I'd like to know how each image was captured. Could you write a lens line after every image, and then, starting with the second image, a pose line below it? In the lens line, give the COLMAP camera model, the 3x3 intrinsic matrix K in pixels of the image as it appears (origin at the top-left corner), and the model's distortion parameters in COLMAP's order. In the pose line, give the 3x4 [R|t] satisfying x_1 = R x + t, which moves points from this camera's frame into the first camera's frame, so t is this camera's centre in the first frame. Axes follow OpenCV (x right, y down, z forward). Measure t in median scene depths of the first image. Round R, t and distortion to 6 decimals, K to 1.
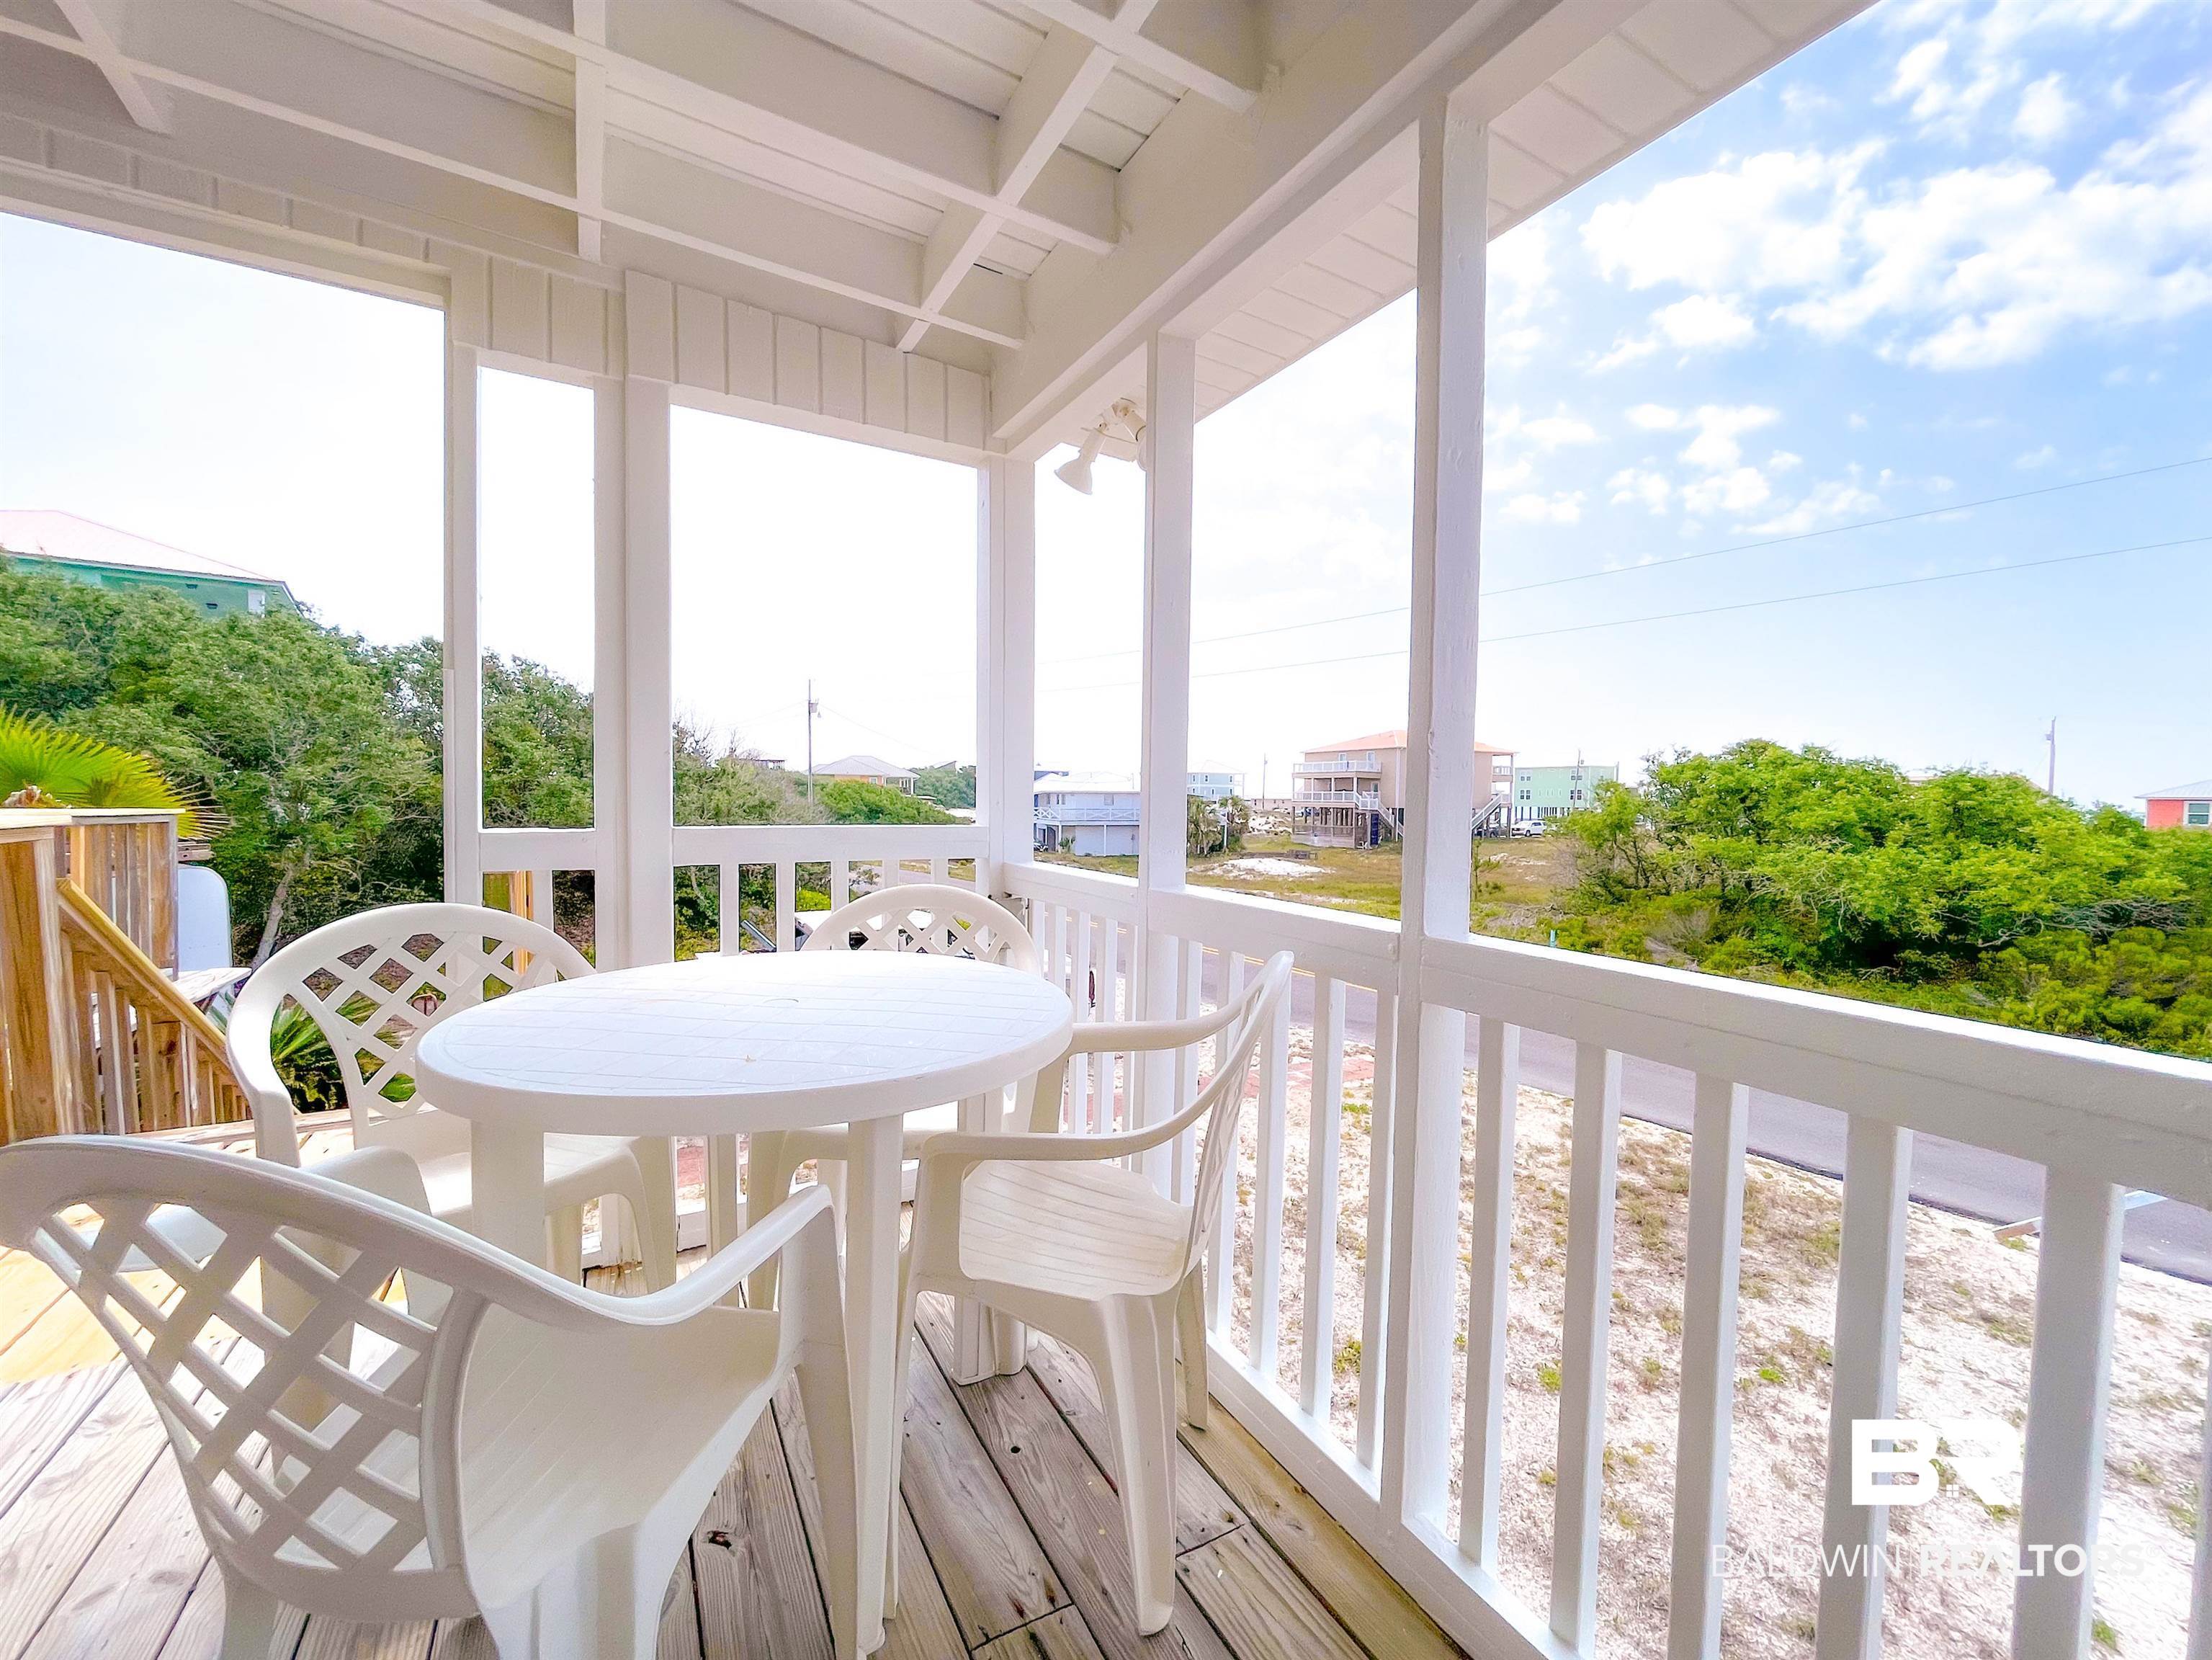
lens RADIAL K [[893.2, 0, 1101.9], [0, 893.2, 834.4], [0, 0, 1]] dist [0.001585, -0.003753]
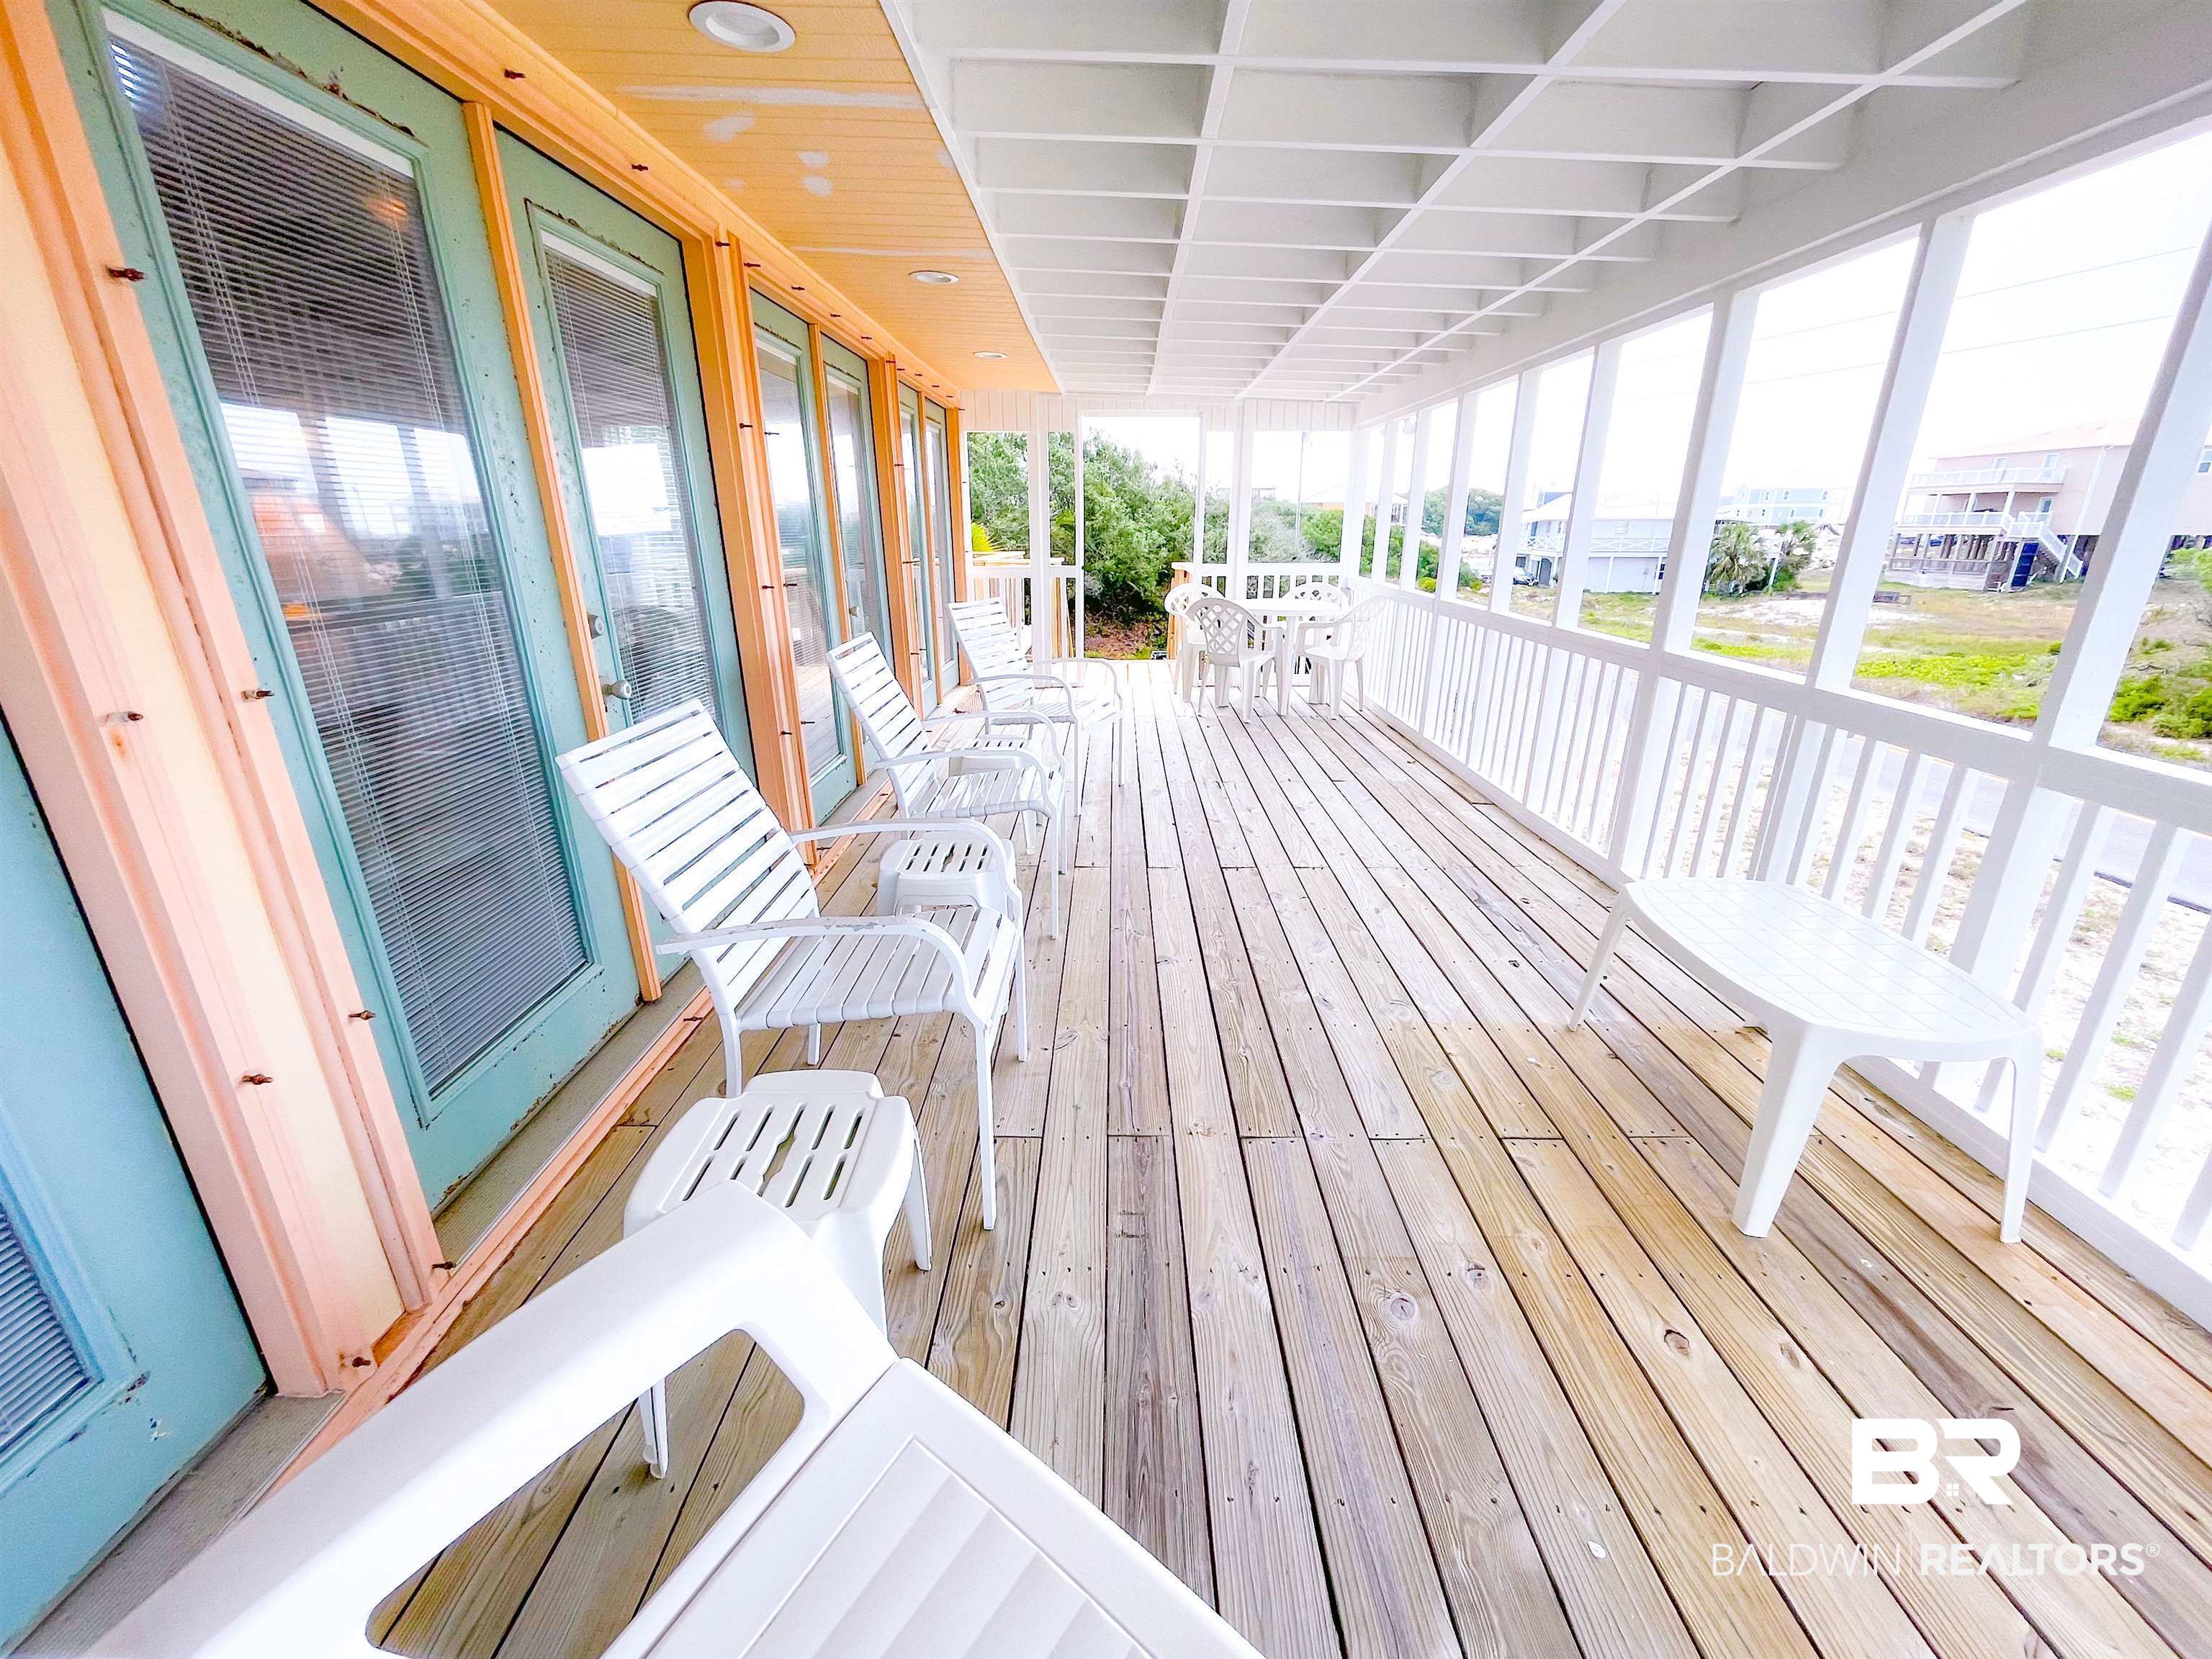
lens RADIAL K [[893.1, 0, 1101.9], [0, 893.1, 833.9], [0, 0, 1]] dist [0.001585, -0.003753]
pose [[0.867365, 0.150608, -0.474338, 0.109631], [-0.007758, 0.957086, 0.289699, -0.000598], [0.497613, -0.247595, 0.831311, -0.318406]]
